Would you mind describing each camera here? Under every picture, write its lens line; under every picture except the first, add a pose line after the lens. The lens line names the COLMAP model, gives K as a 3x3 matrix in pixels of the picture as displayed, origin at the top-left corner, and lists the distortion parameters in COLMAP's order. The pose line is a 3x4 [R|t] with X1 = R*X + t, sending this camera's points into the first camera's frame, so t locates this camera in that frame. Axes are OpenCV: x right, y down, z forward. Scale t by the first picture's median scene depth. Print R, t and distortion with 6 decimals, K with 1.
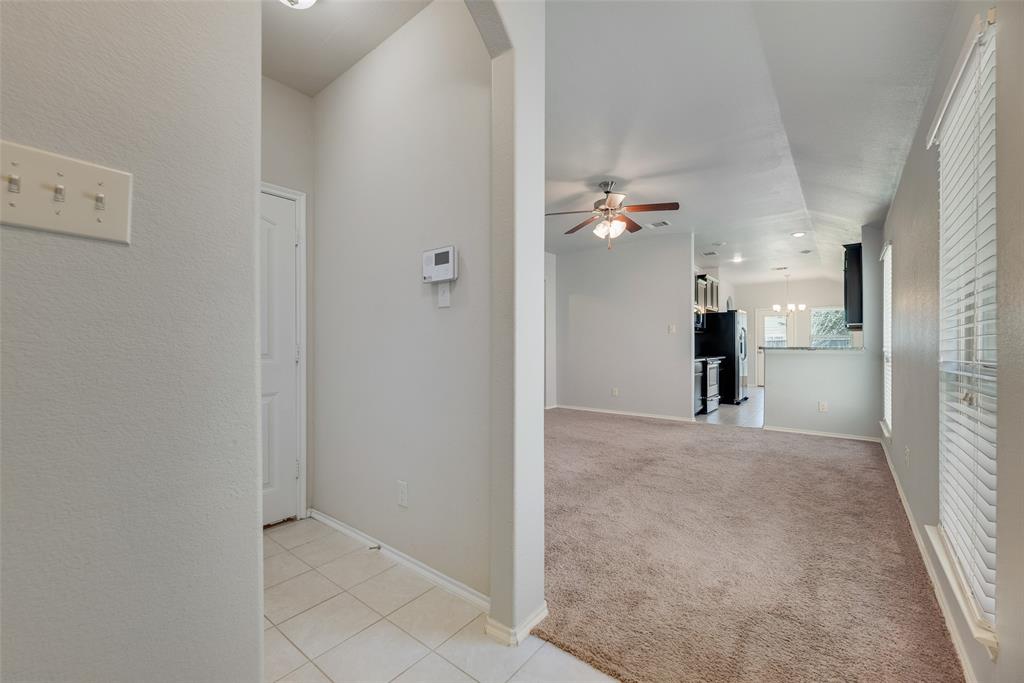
lens RADIAL K [[416.3, 0, 513.7], [0, 416.3, 351.1], [0, 0, 1]] dist [0.000039, -0.000405]
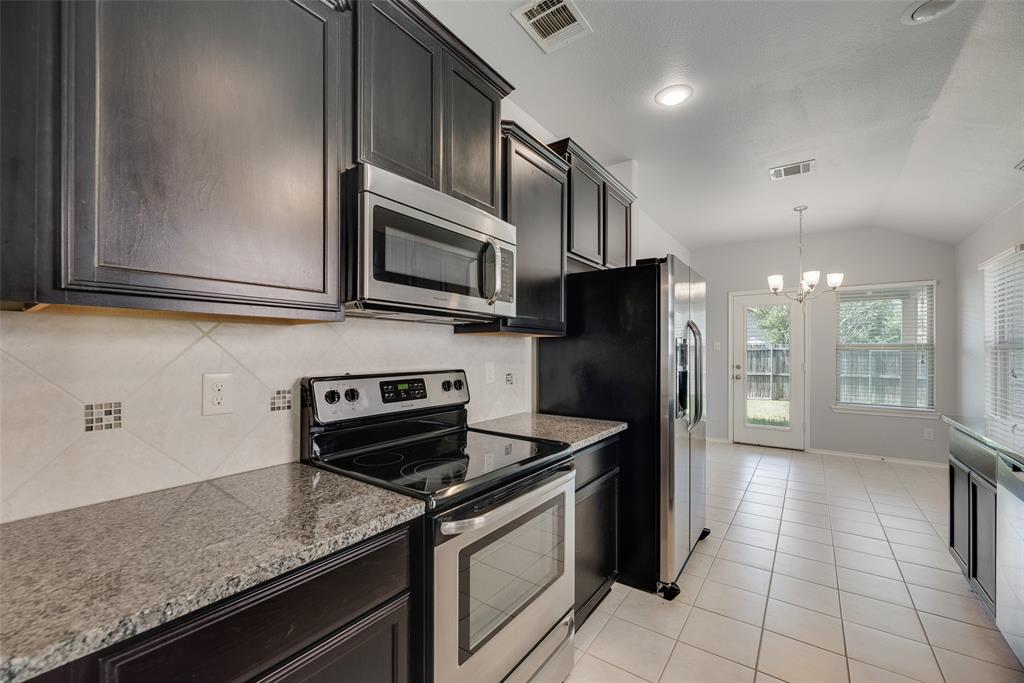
lens RADIAL K [[416.3, 0, 513.7], [0, 416.3, 351.1], [0, 0, 1]] dist [0.000039, -0.000405]
pose [[0.998671, 0.002858, 0.051467, 0.485406], [-0.002531, 0.999976, -0.006418, -0.039113], [-0.051484, 0.006279, 0.998654, 0.840553]]
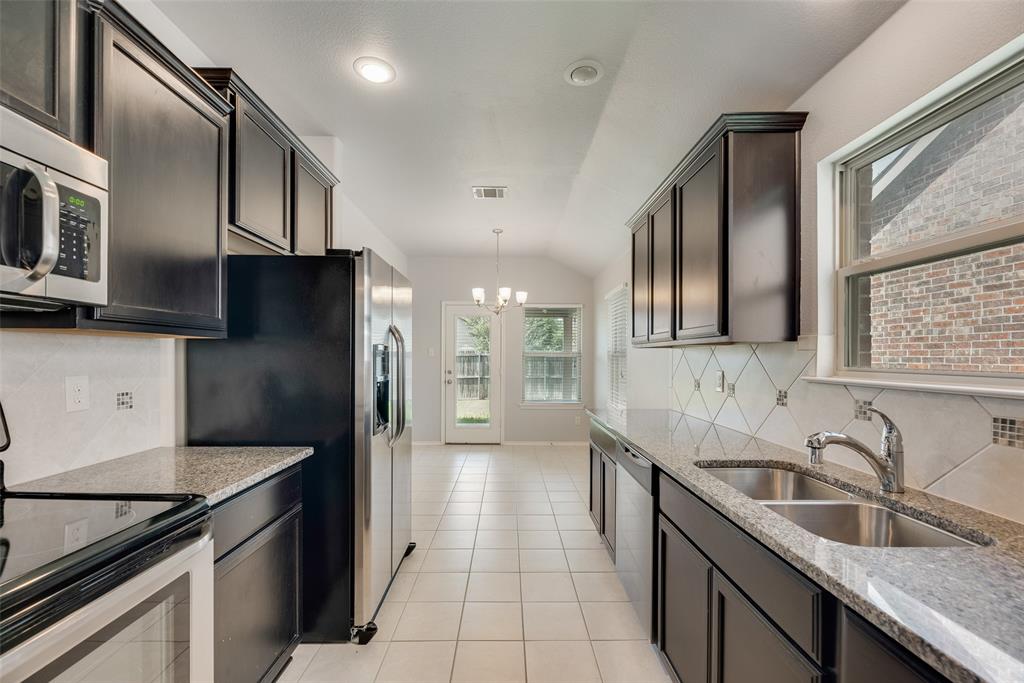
lens RADIAL K [[419.6, 0, 513.1], [0, 419.6, 359.6], [0, 0, 1]] dist [-0.001769, -0.000280]
pose [[0.776054, 0.001844, 0.630664, 0.521273], [-0.002879, 0.999996, 0.000620, -0.041622], [-0.630660, -0.002297, 0.776056, 0.874372]]
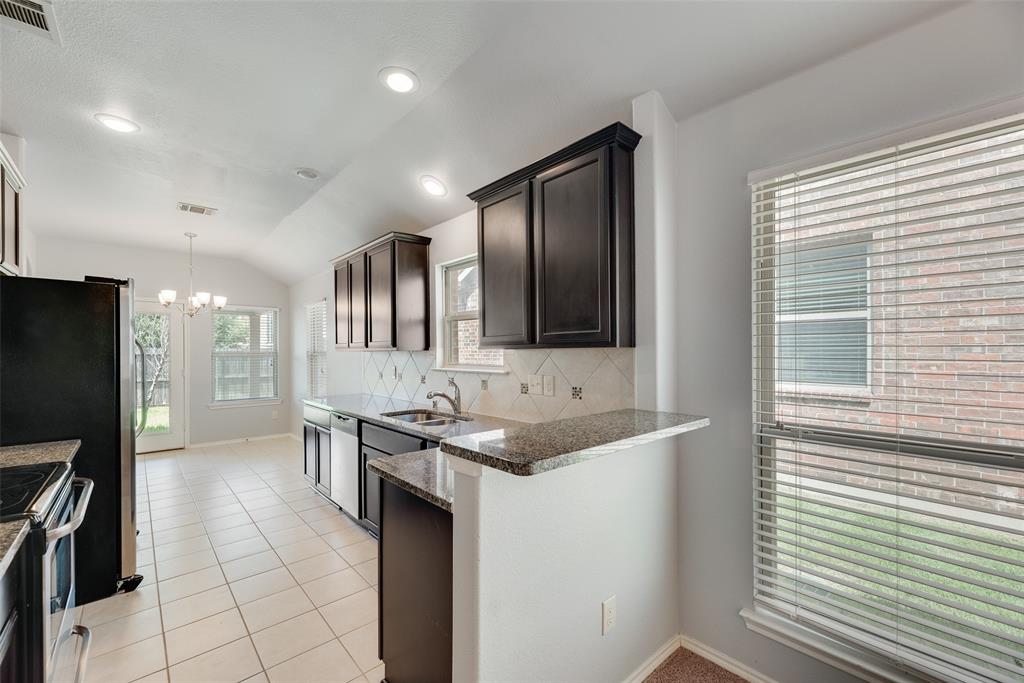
lens RADIAL K [[416.3, 0, 513.7], [0, 416.3, 351.1], [0, 0, 1]] dist [0.000039, -0.000405]
pose [[0.162366, 0.002791, 0.986727, 0.325210], [0.010224, 0.999938, -0.004511, -0.049238], [-0.986678, 0.010821, 0.162327, 0.775171]]
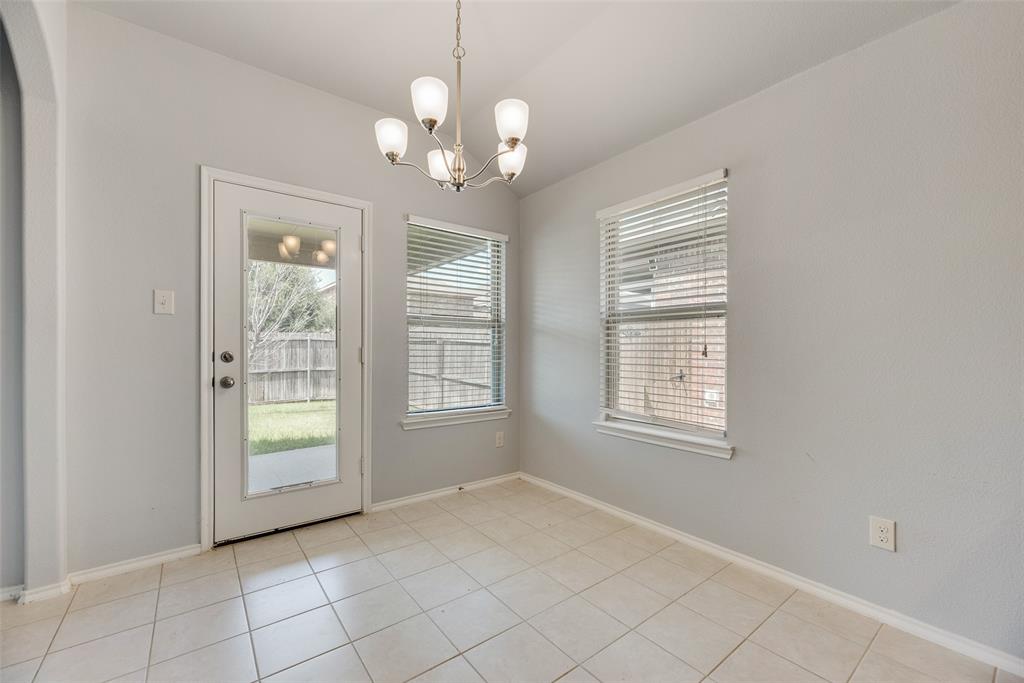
lens RADIAL K [[416.3, 0, 513.7], [0, 416.3, 351.1], [0, 0, 1]] dist [0.000039, -0.000405]
pose [[0.243687, -0.002117, 0.969852, 0.712153], [0.002933, 0.999995, 0.001446, -0.017984], [-0.969849, 0.002492, 0.243692, 1.358257]]
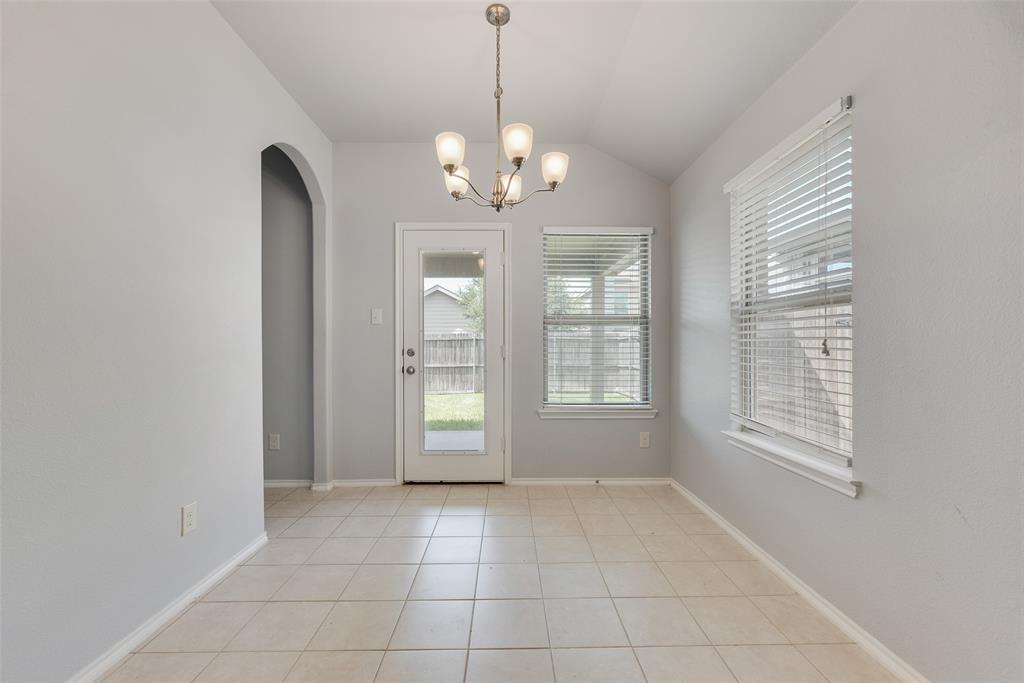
lens RADIAL K [[416.6, 0, 513.2], [0, 416.6, 348.2], [0, 0, 1]] dist [-0.001405, -0.000147]
pose [[0.773789, -0.000804, 0.633443, 0.772582], [0.002701, 0.999994, -0.002030, -0.017021], [-0.633438, 0.003282, 0.773787, 1.211811]]
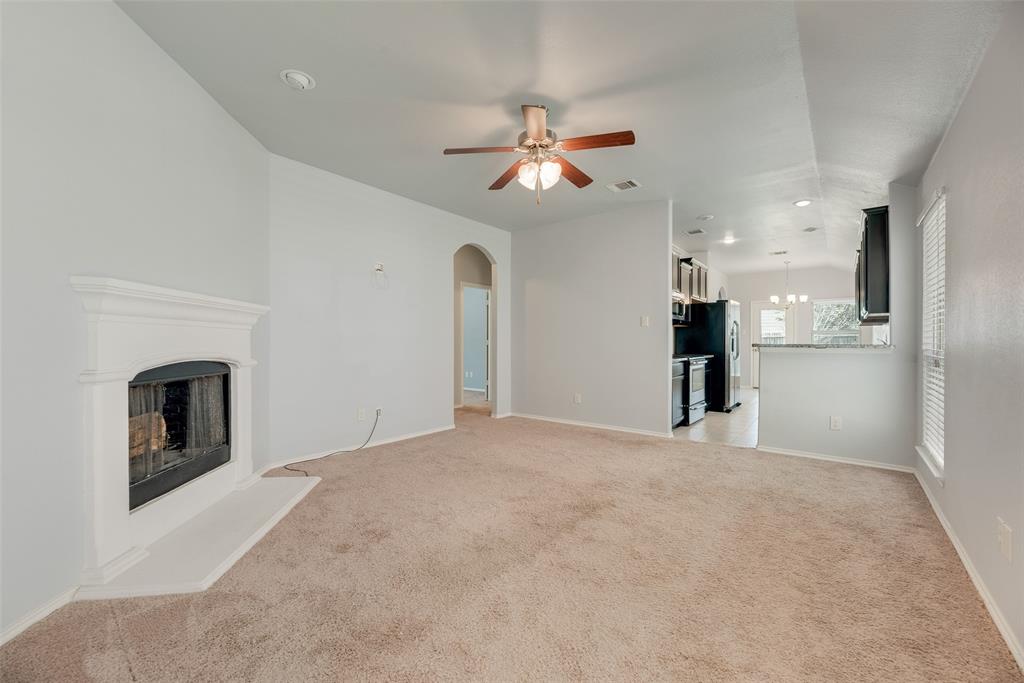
lens RADIAL K [[416.3, 0, 513.7], [0, 416.3, 351.1], [0, 0, 1]] dist [0.000039, -0.000405]
pose [[0.999984, 0.002016, 0.005356, 0.115377], [-0.002060, 0.999963, 0.008303, -0.001719], [-0.005339, -0.008314, 0.999951, 0.185893]]
